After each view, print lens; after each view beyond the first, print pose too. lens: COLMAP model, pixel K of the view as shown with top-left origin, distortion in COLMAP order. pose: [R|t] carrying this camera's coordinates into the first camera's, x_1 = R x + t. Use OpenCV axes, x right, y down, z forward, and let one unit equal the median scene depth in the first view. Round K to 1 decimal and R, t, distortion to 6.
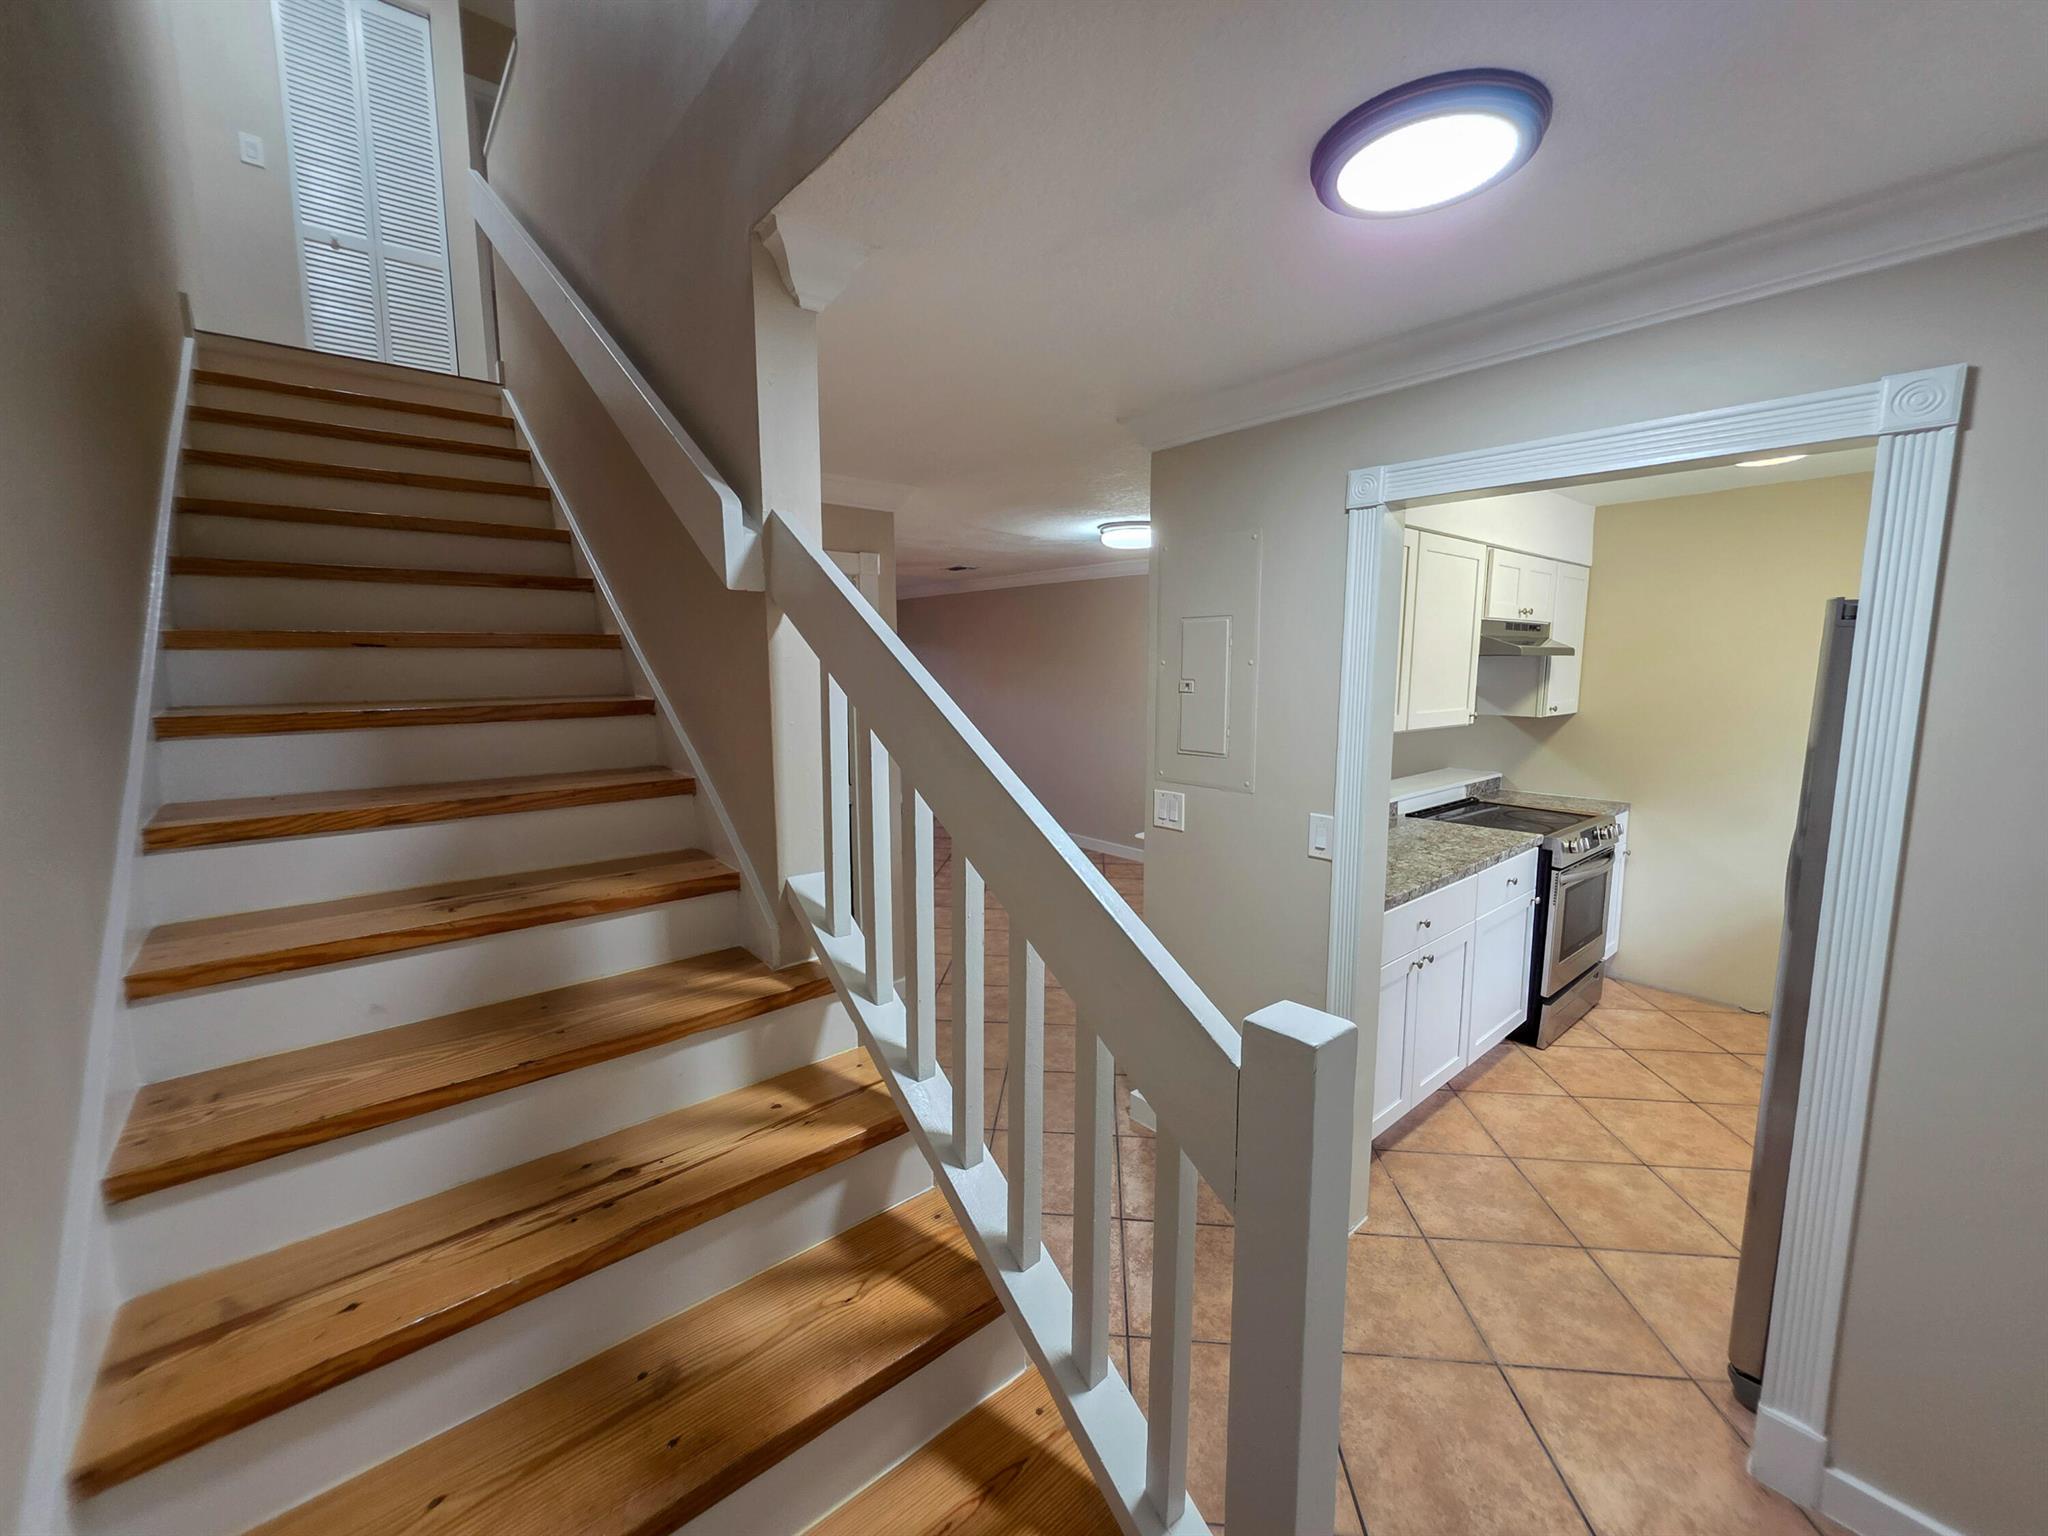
lens RADIAL K [[826.2, 0, 1029.8], [0, 826.2, 757.6], [0, 0, 1]] dist [0.000383, 0.000207]
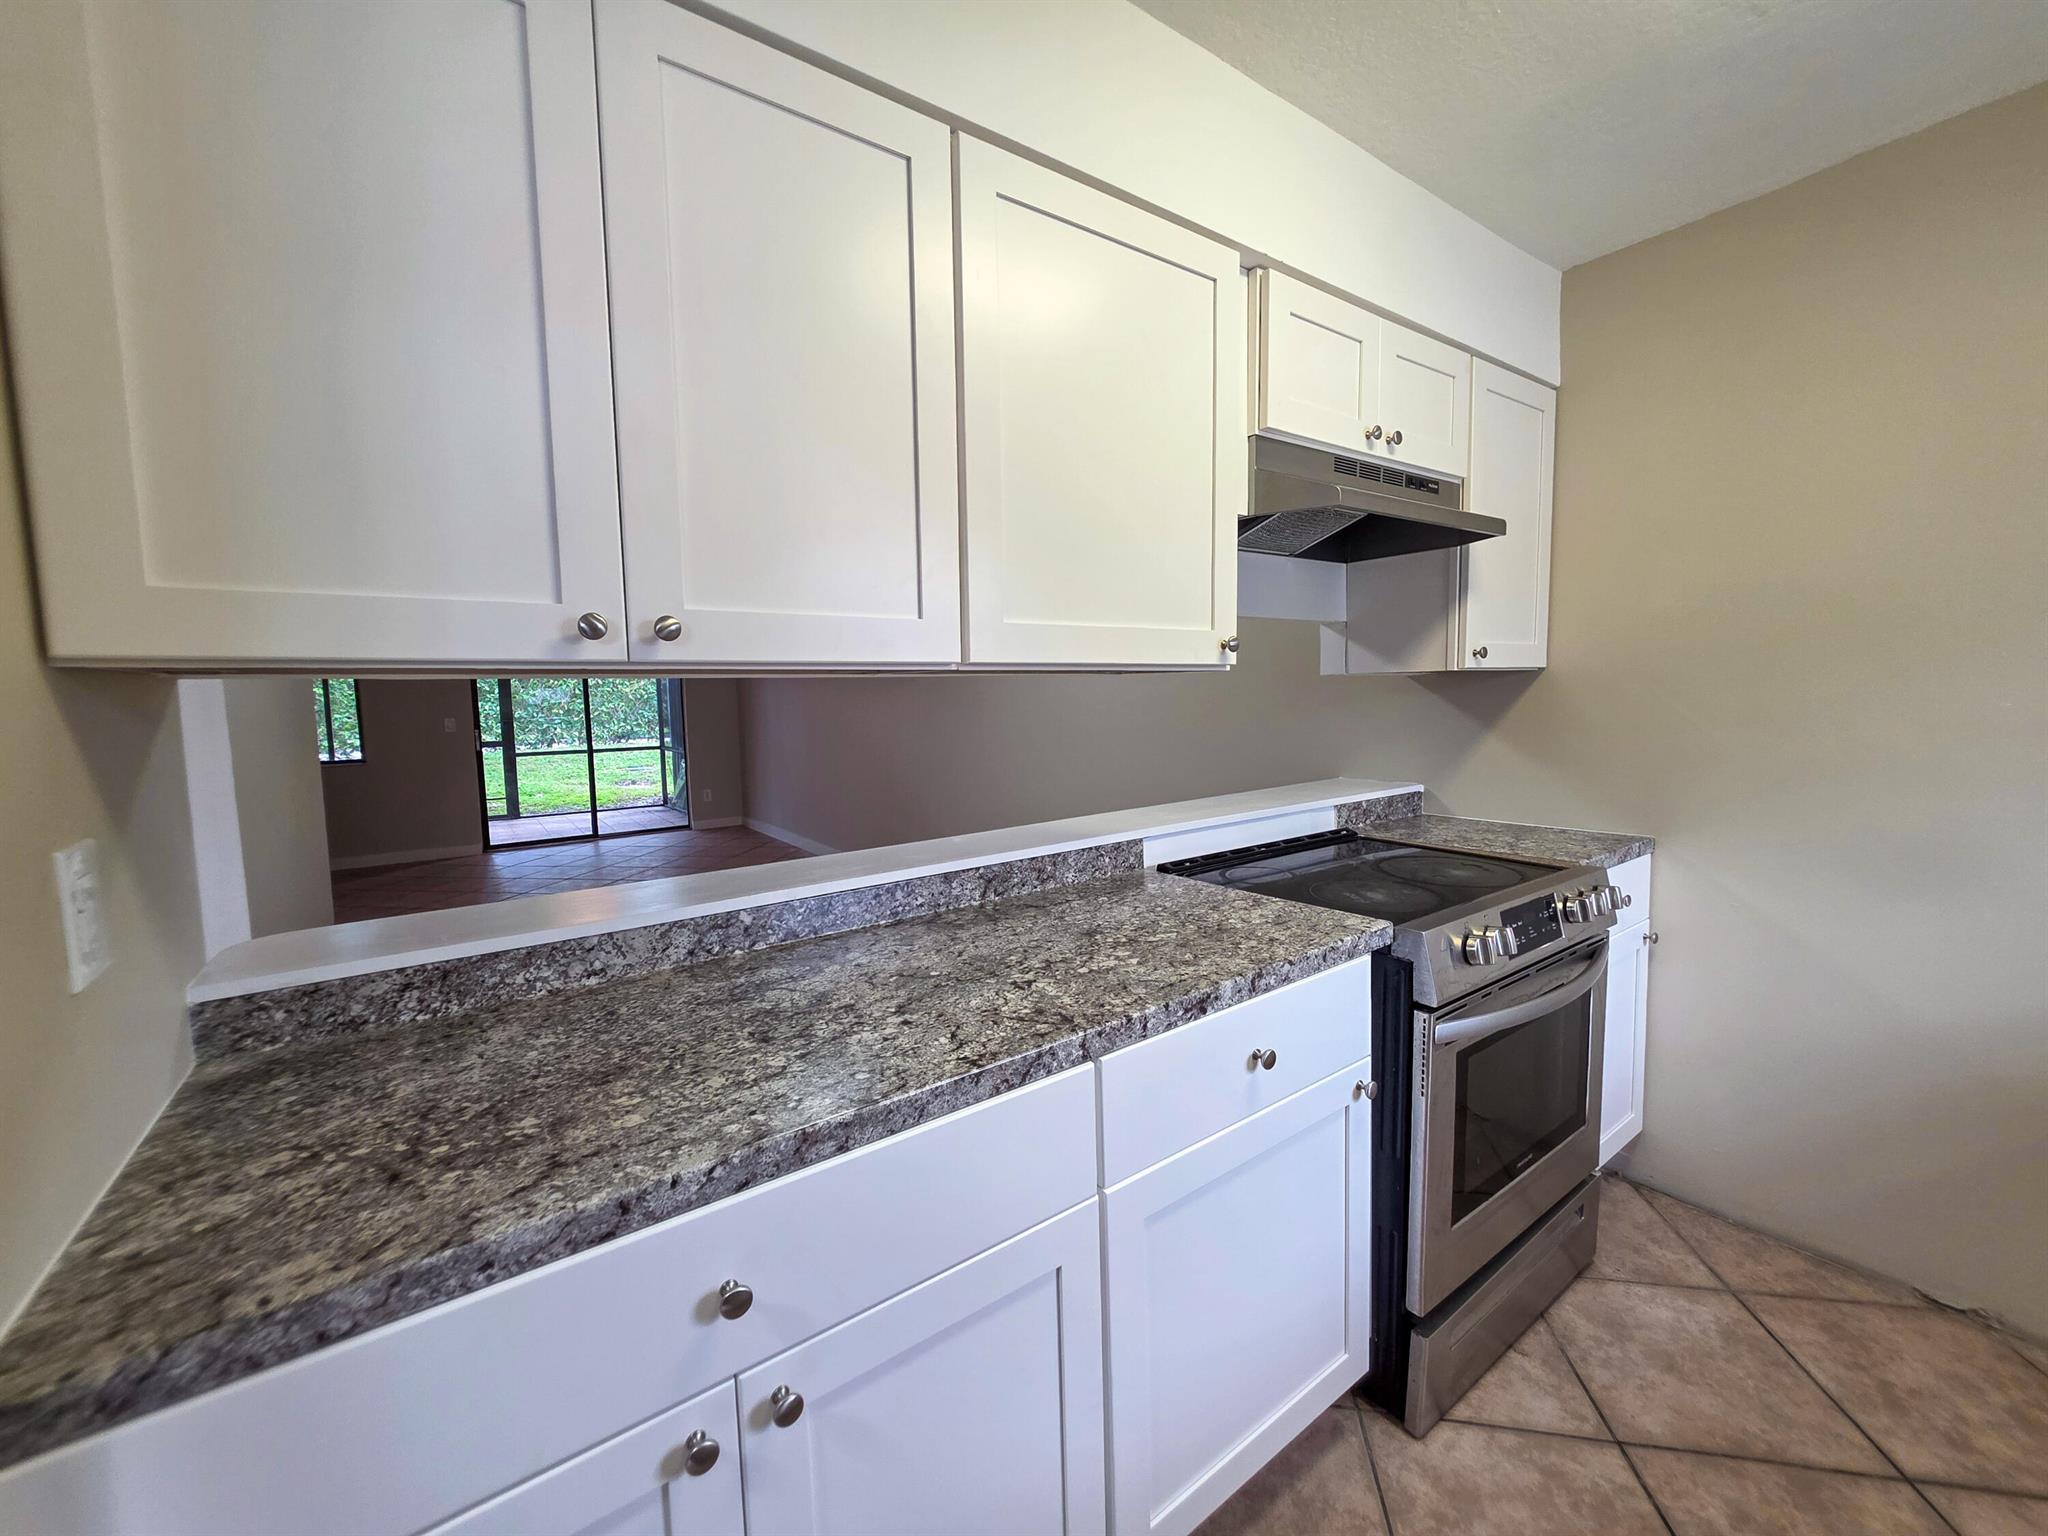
lens RADIAL K [[826.2, 0, 1029.8], [0, 826.2, 757.6], [0, 0, 1]] dist [0.000383, 0.000207]
pose [[0.996720, -0.016053, -0.079314, 0.430022], [0.013104, 0.999208, -0.037562, 0.021826], [0.079854, 0.036400, 0.996142, 0.515937]]
